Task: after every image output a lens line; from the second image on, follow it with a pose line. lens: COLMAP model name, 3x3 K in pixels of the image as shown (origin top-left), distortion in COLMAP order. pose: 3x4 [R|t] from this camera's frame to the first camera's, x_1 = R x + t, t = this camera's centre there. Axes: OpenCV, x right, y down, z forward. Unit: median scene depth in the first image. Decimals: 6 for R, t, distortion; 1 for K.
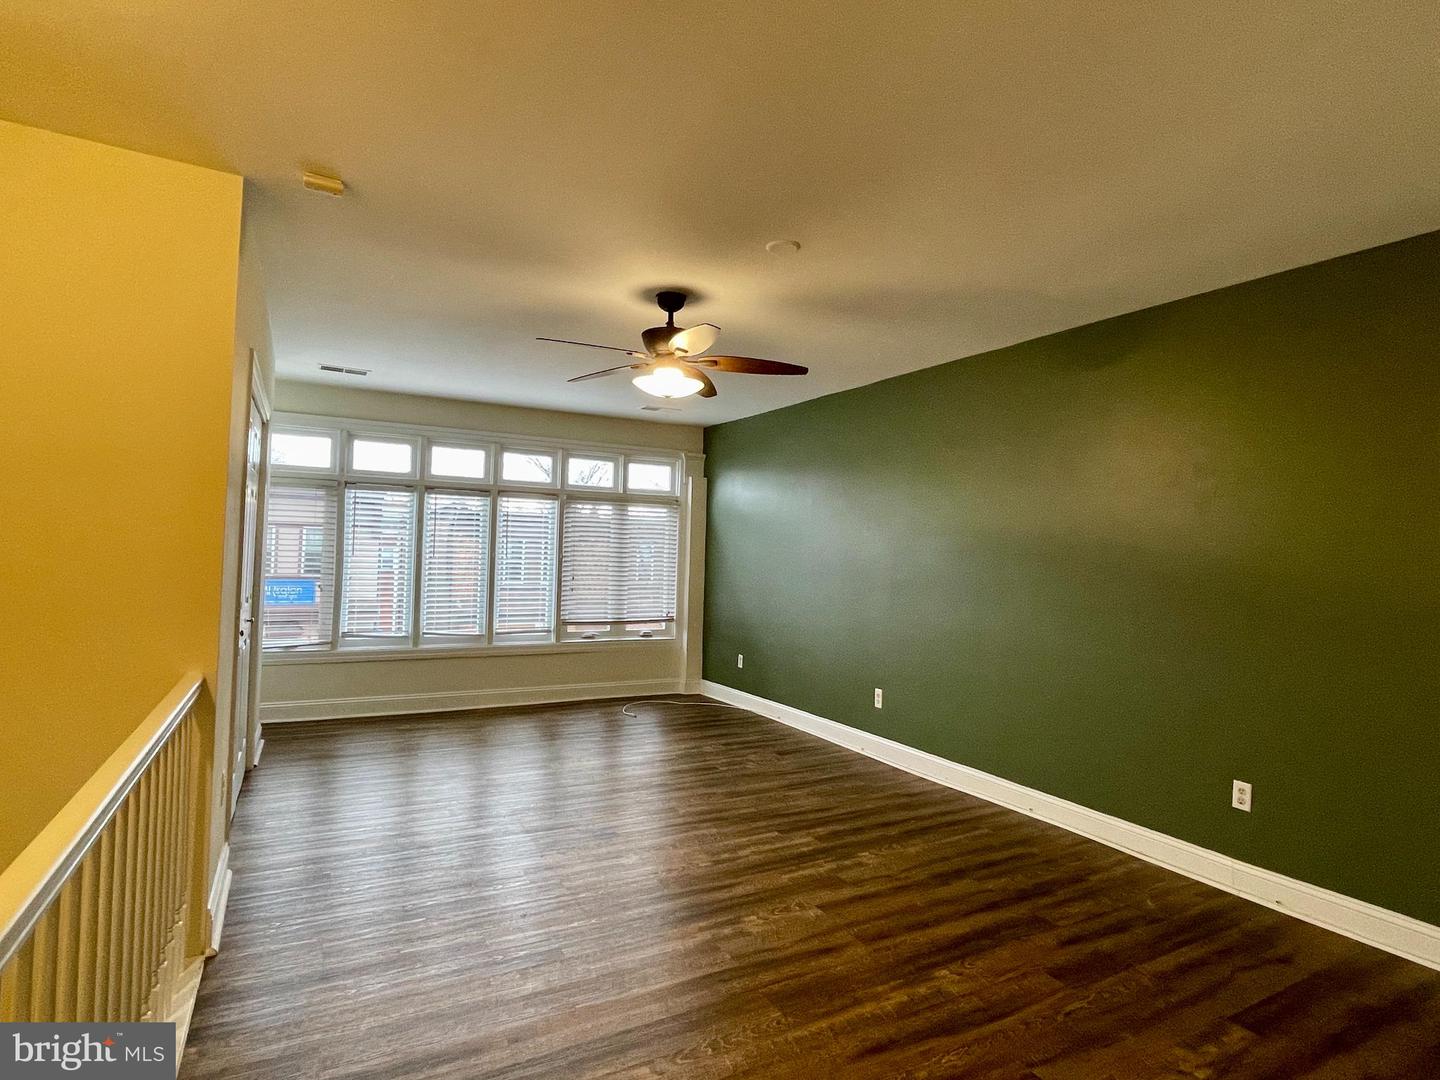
lens RADIAL K [[773.0, 0, 720.0], [0, 773.0, 540.0], [0, 0, 1]] dist [0.000646, 0.000113]
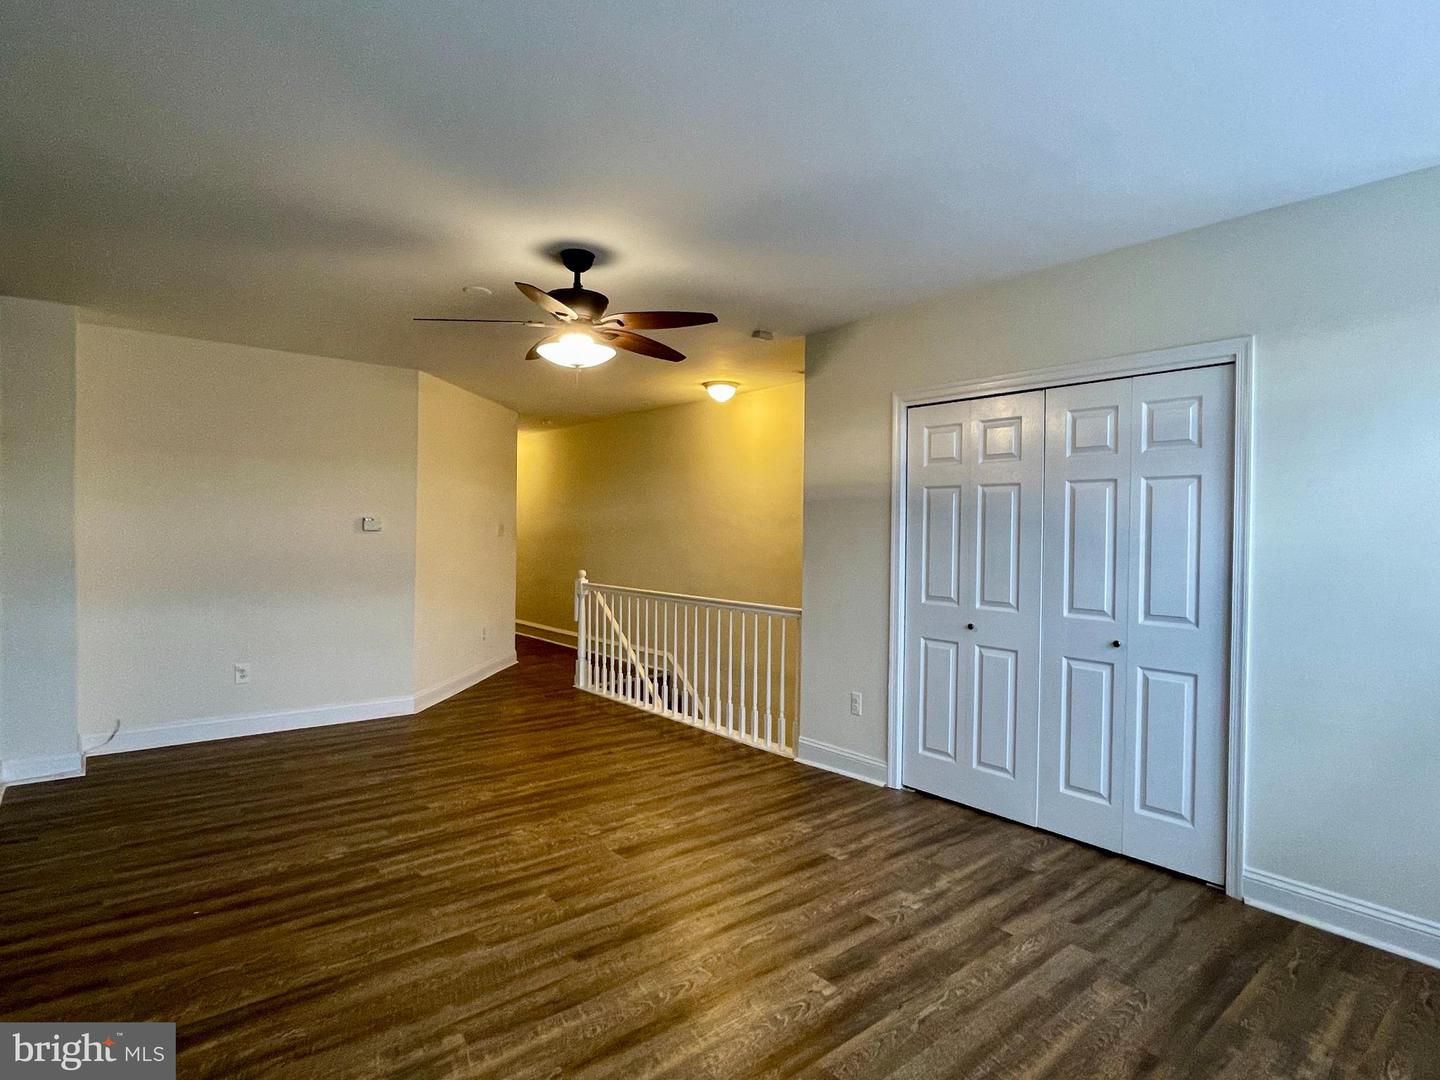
lens RADIAL K [[767.8, 0, 720.0], [0, 767.8, 540.0], [0, 0, 1]] dist [0.001851, 0.000131]
pose [[-0.978552, -0.038708, -0.202328, -0.033071], [-0.036520, 0.999227, -0.014540, 0.016465], [0.202735, -0.006839, -0.979210, 1.099354]]
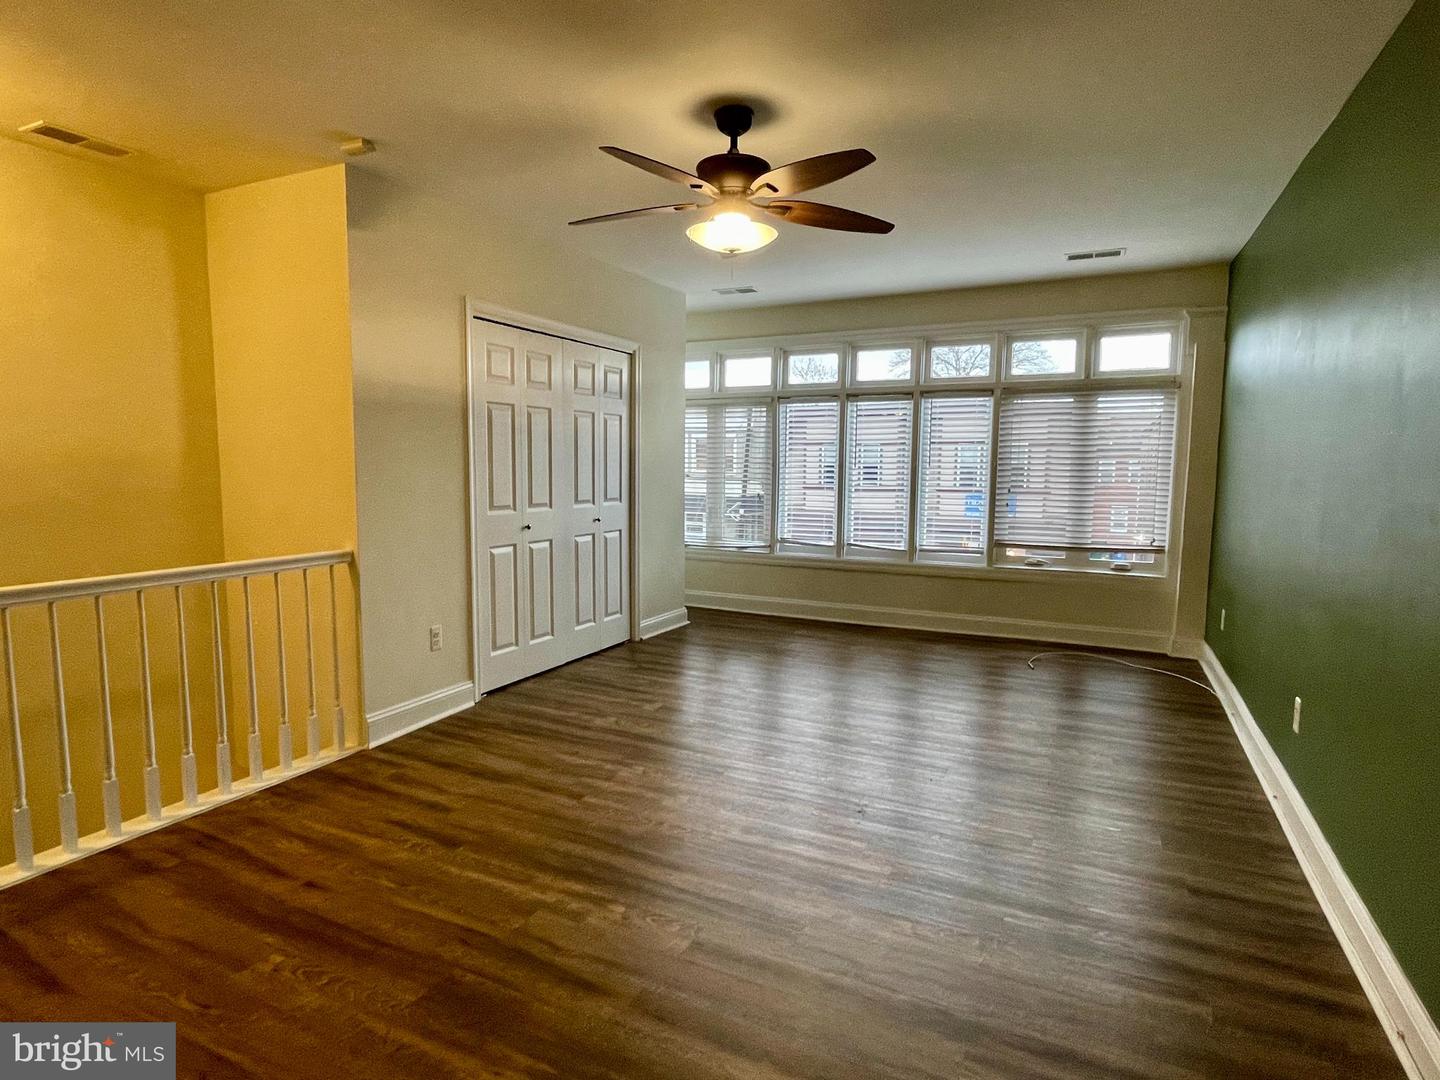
lens RADIAL K [[767.8, 0, 720.0], [0, 767.8, 540.0], [0, 0, 1]] dist [0.001851, 0.000131]
pose [[0.571507, 0.061985, -0.818253, 0.328322], [0.026040, 0.995271, 0.093582, 0.018248], [0.820184, -0.074790, 0.567190, 0.302395]]
